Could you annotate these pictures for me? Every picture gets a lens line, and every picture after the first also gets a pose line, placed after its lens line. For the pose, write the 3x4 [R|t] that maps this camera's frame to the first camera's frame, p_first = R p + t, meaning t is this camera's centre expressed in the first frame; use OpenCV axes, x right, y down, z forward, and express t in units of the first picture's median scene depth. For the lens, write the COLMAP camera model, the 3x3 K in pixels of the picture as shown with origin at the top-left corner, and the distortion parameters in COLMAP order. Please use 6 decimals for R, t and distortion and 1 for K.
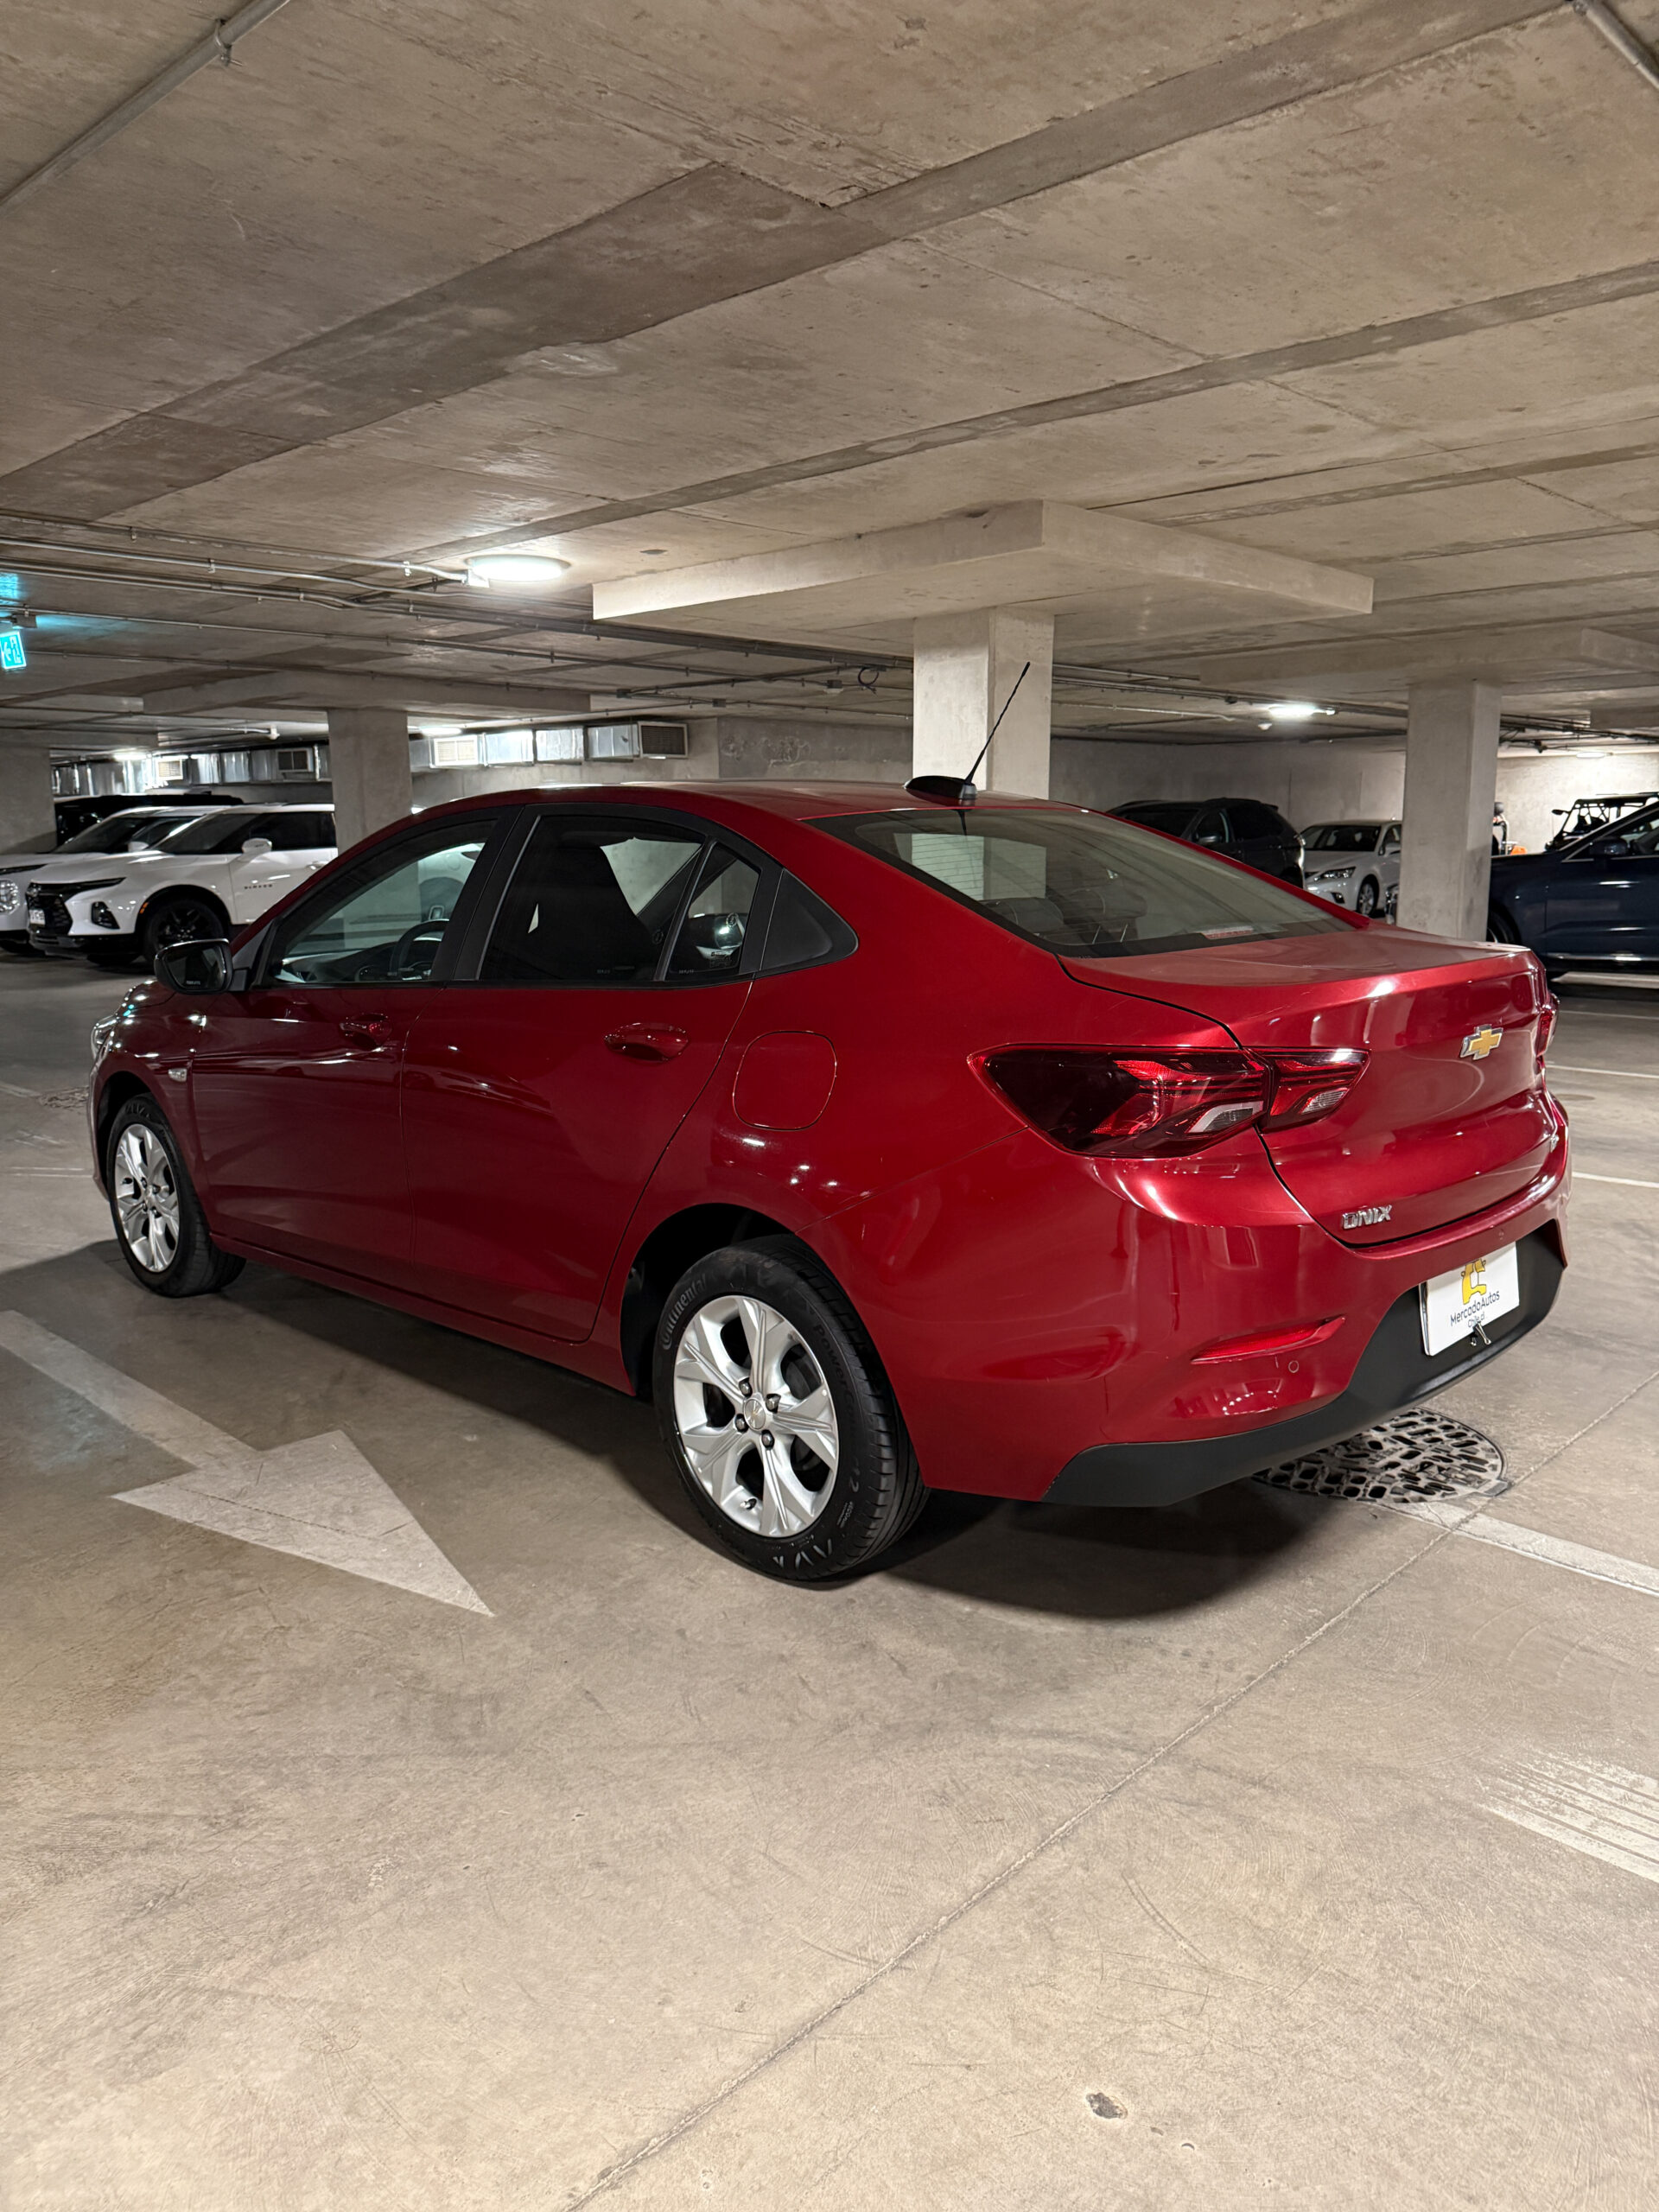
lens RADIAL K [[1562.3, 0, 830.0], [0, 1562.3, 1114.3], [0, 0, 1]] dist [0.036824, -0.041040]
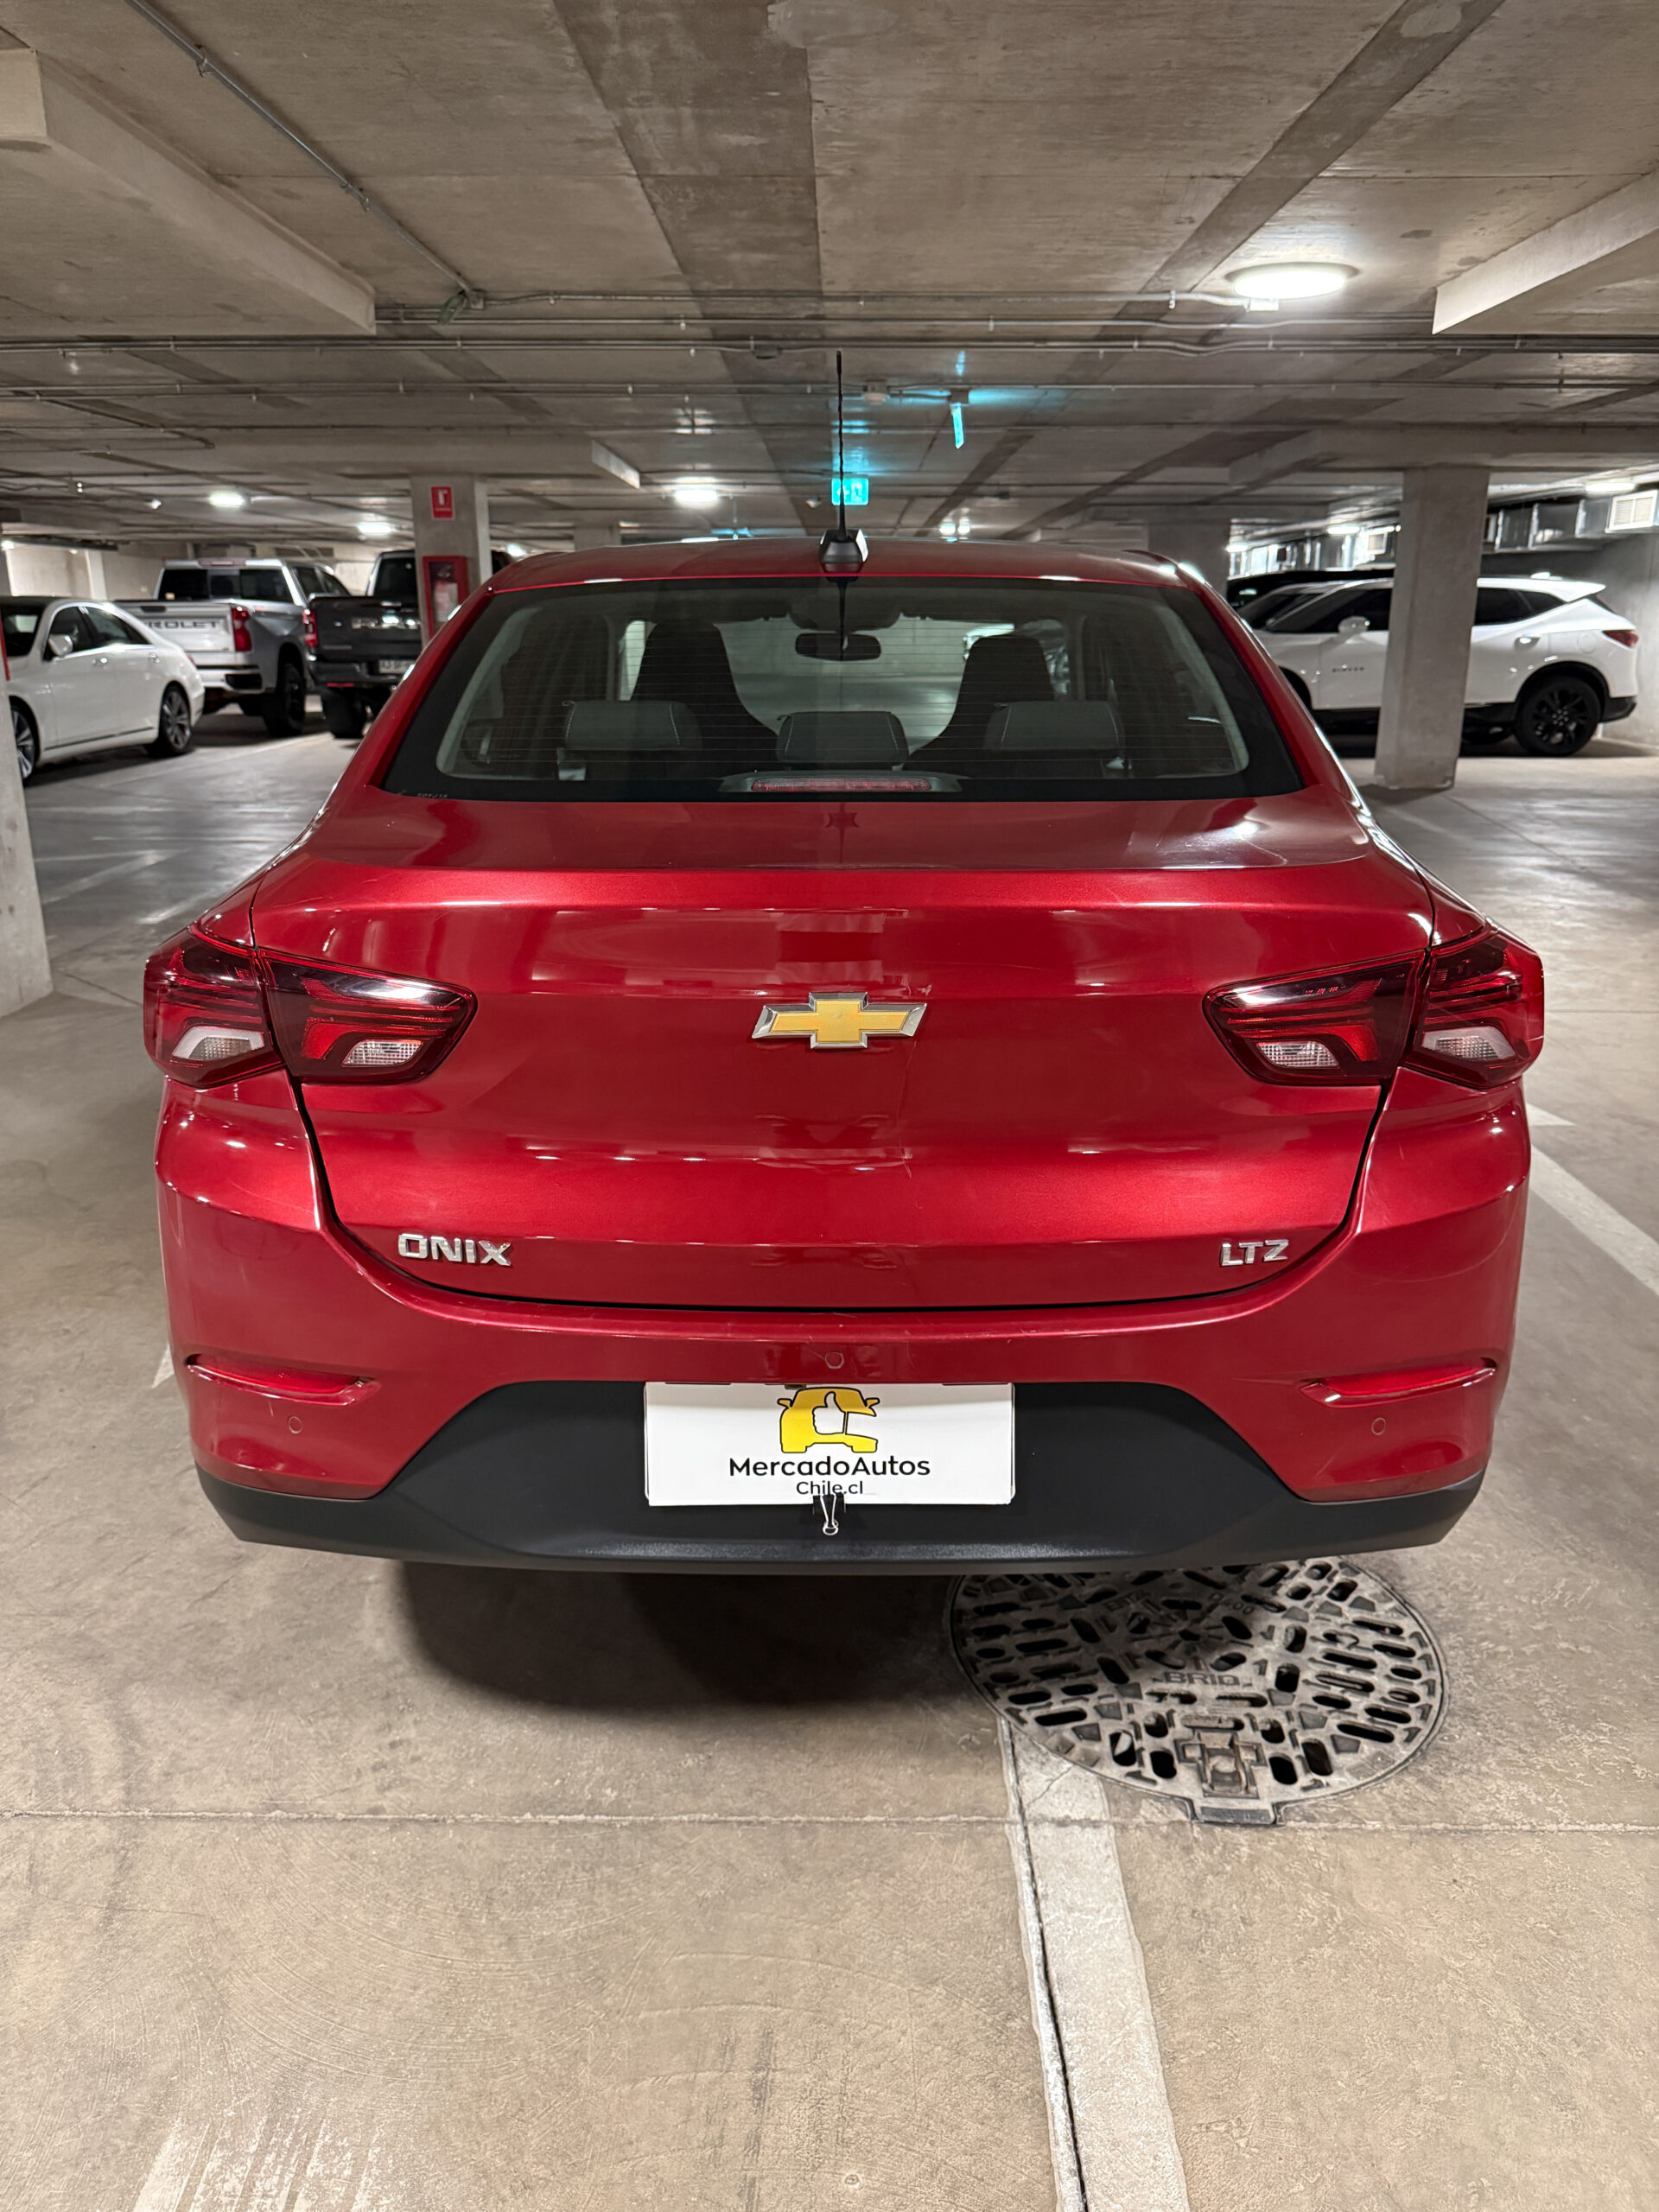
lens RADIAL K [[1562.3, 0, 820.8], [0, 1562.3, 1113.6], [0, 0, 1]] dist [0.036824, -0.041040]
pose [[0.687769, 0.227129, -0.689482, 0.604081], [-0.134219, 0.973204, 0.186706, -0.087593], [0.713413, -0.035869, 0.699825, 0.464129]]
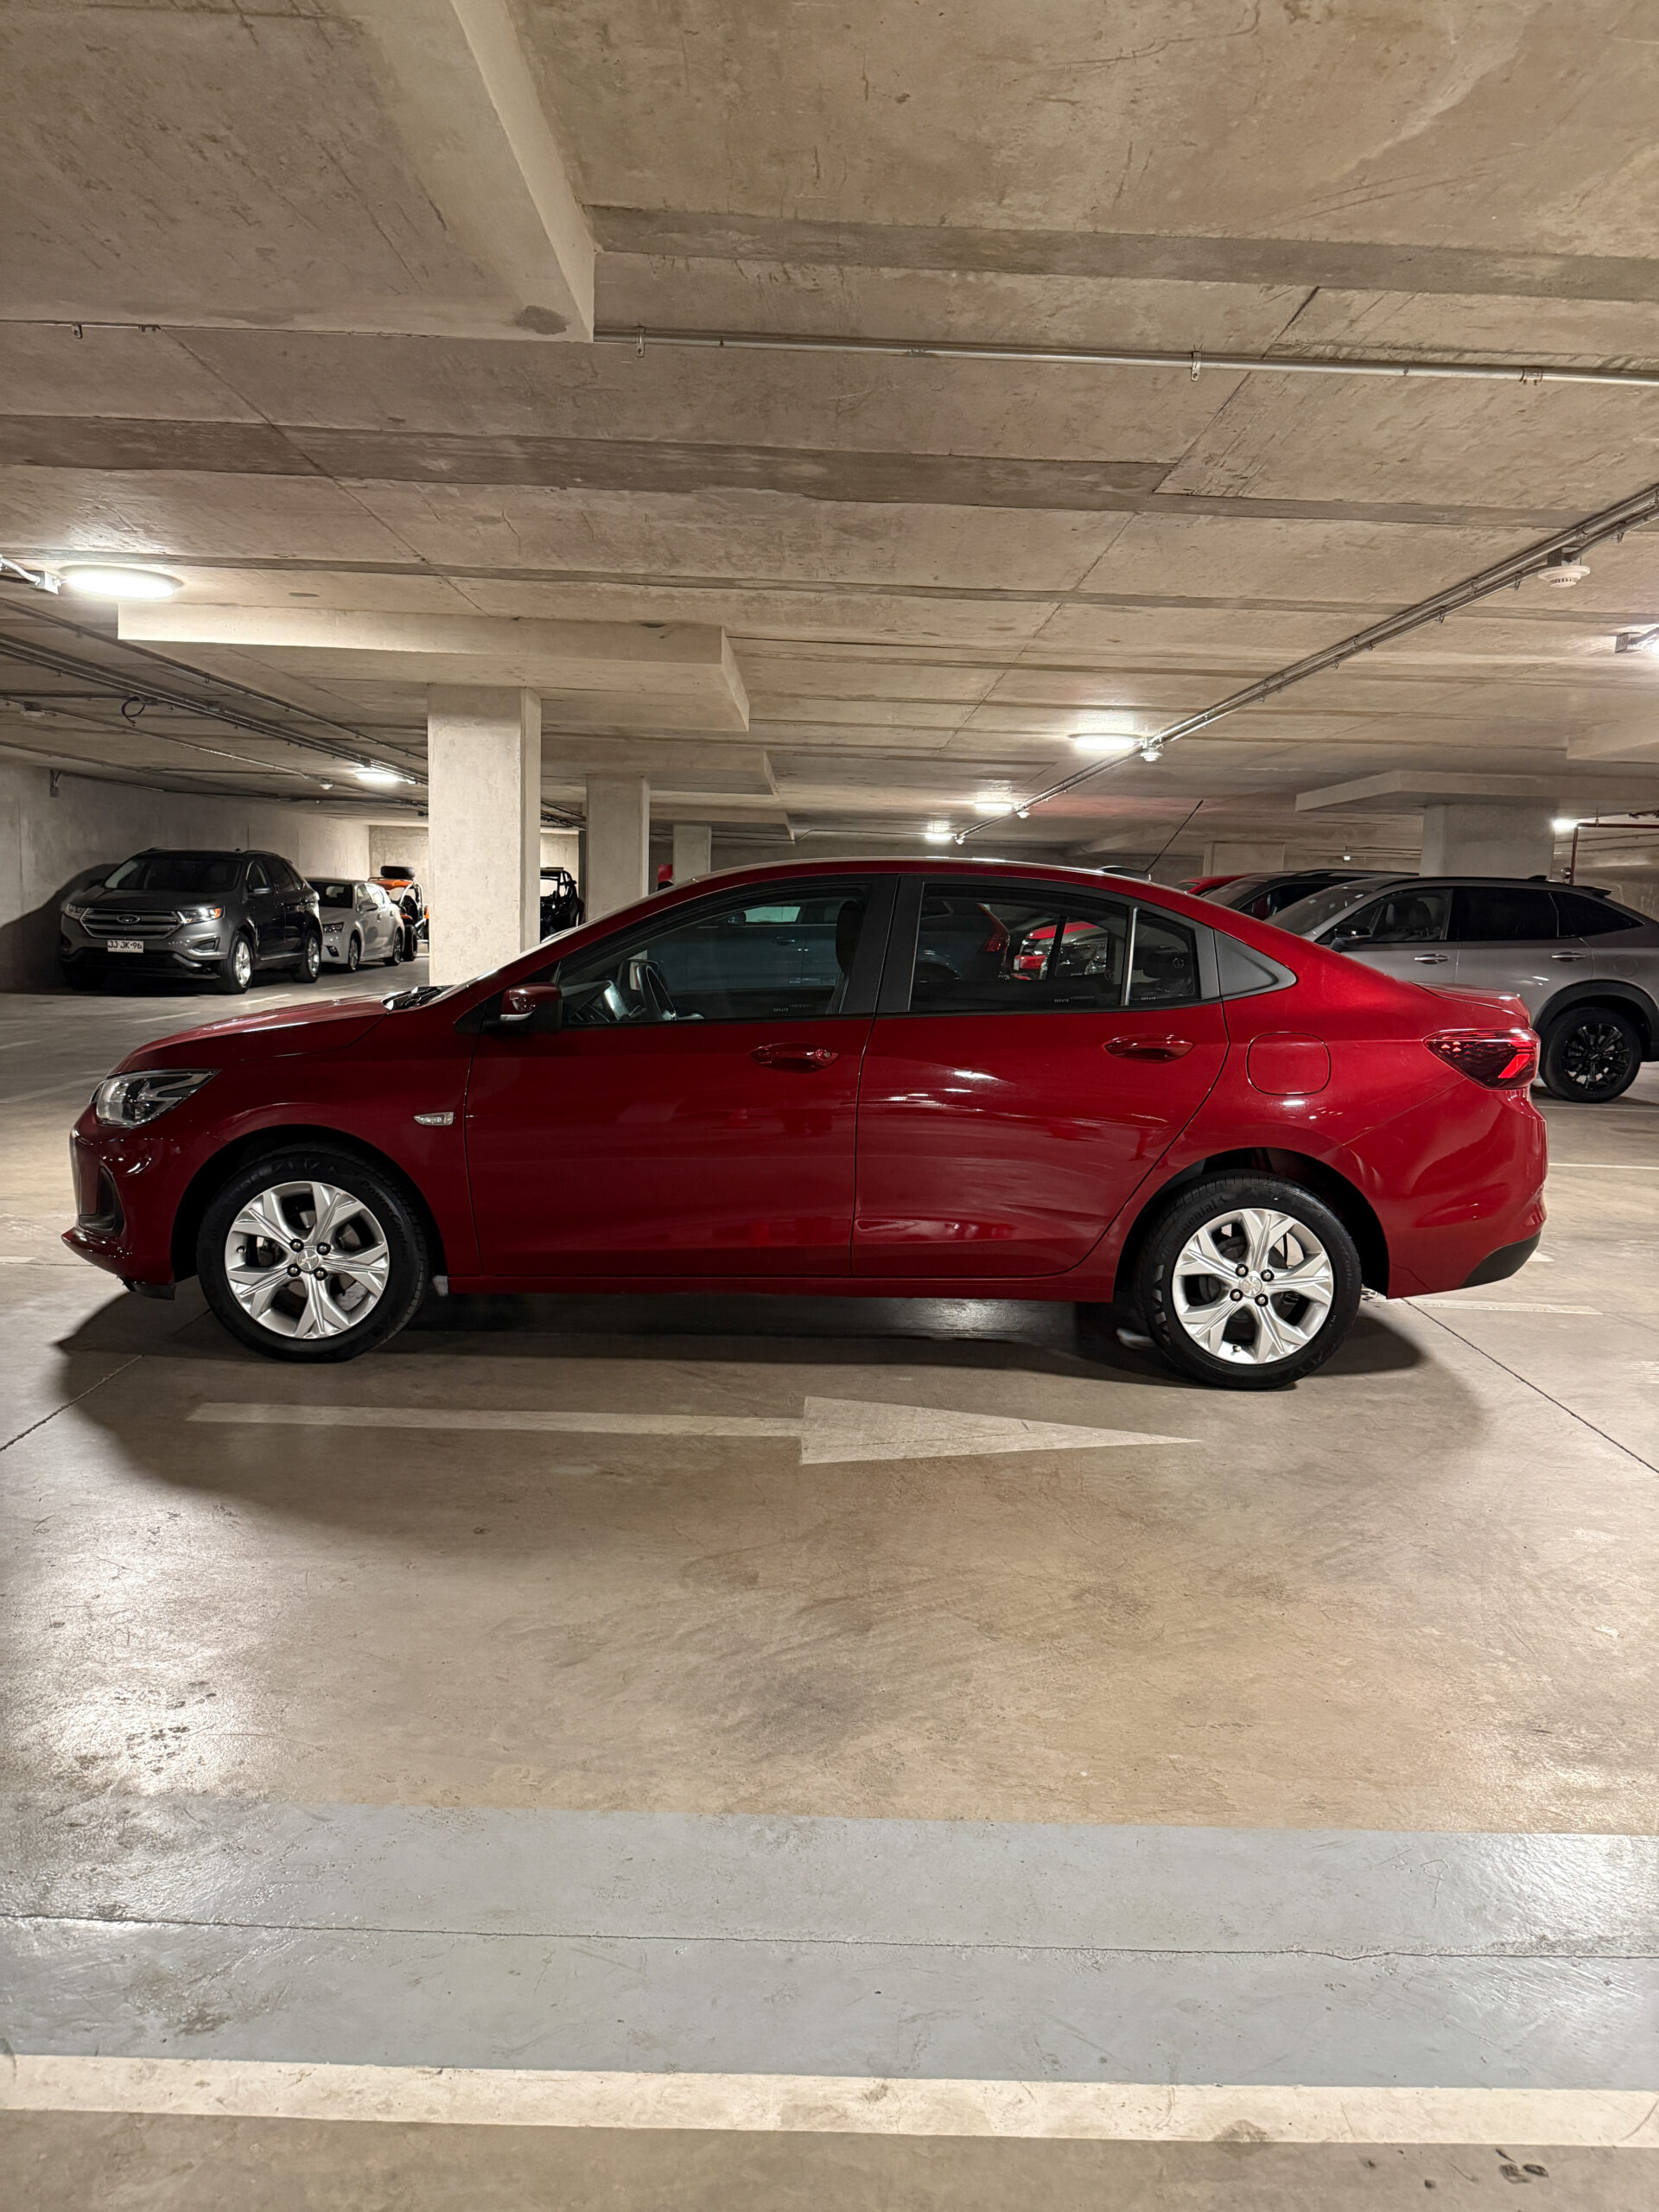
lens RADIAL K [[1562.3, 0, 837.1], [0, 1562.3, 1117.7], [0, 0, 1]] dist [0.036824, -0.041040]
pose [[0.703284, -0.057006, 0.708620, -1.147096], [0.079988, 0.996795, 0.000803, -0.004754], [-0.706395, 0.056116, 0.705590, 0.158818]]
